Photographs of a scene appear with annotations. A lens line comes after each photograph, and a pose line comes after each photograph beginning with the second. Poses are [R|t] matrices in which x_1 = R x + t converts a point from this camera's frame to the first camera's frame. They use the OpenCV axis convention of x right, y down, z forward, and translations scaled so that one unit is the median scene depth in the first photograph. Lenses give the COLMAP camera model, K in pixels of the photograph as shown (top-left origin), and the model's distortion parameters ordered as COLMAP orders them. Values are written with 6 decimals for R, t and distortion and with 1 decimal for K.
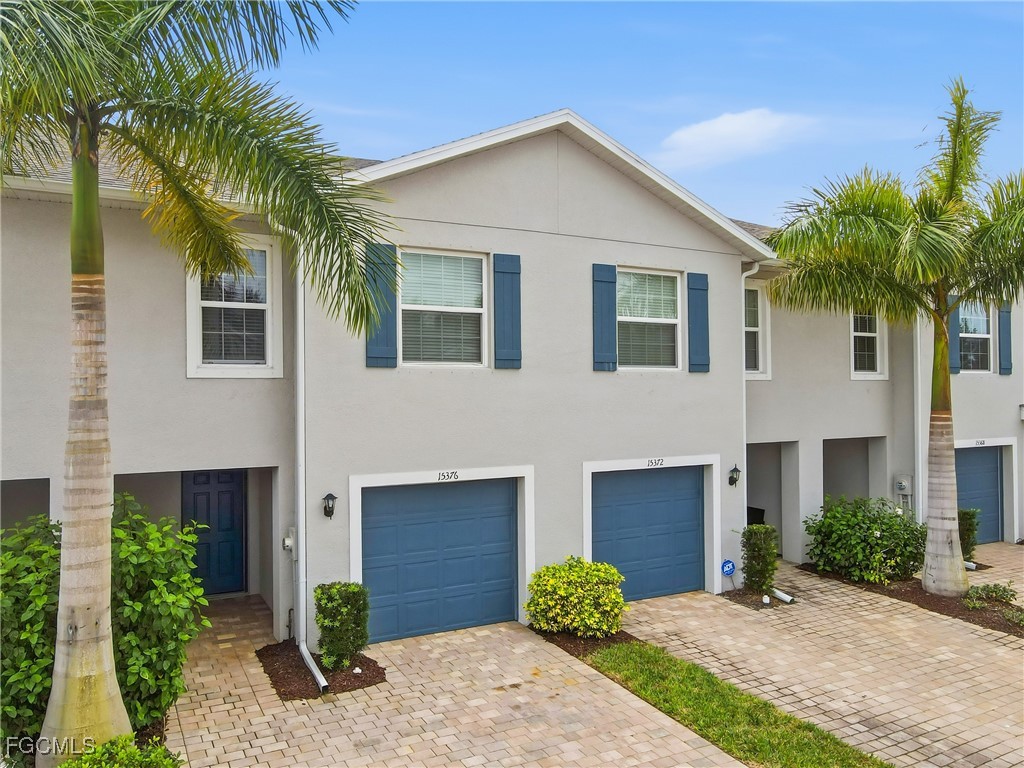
lens RADIAL K [[769.4, 0, 507.2], [0, 769.4, 387.4], [0, 0, 1]] dist [0.010151, 0.010234]
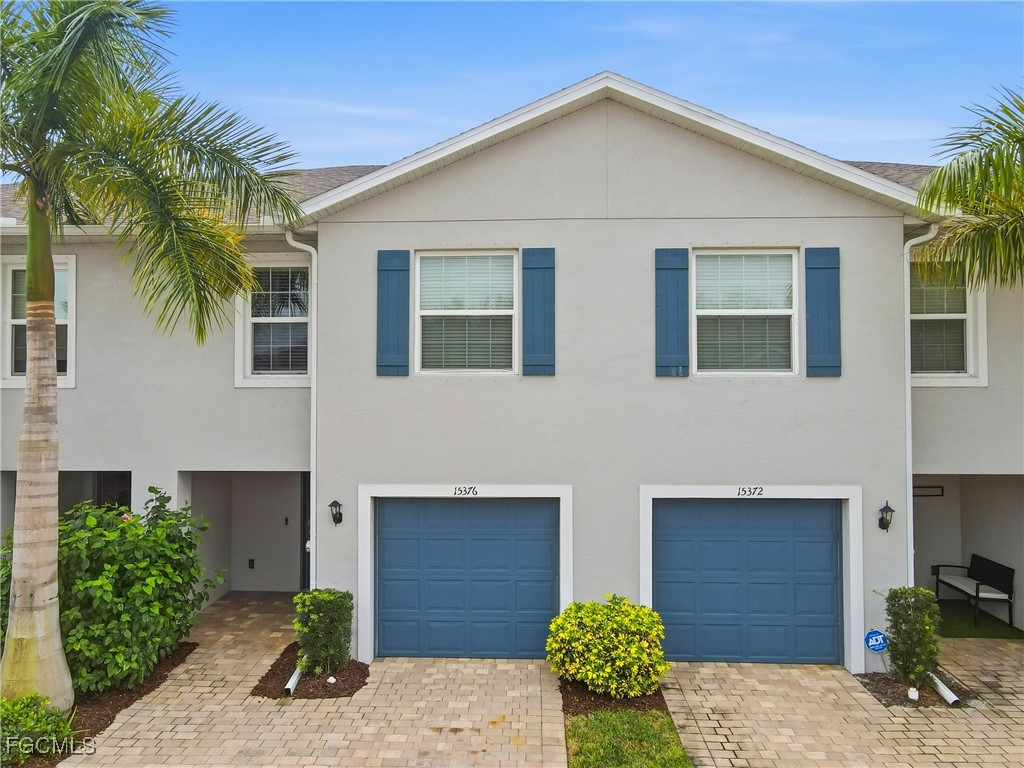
lens RADIAL K [[769.4, 0, 507.2], [0, 769.4, 387.4], [0, 0, 1]] dist [0.010151, 0.010234]
pose [[0.859599, -0.005509, -0.510940, 0.429146], [-0.000894, 0.999924, -0.012286, 0.000597], [0.510969, 0.011018, 0.859528, 0.212852]]
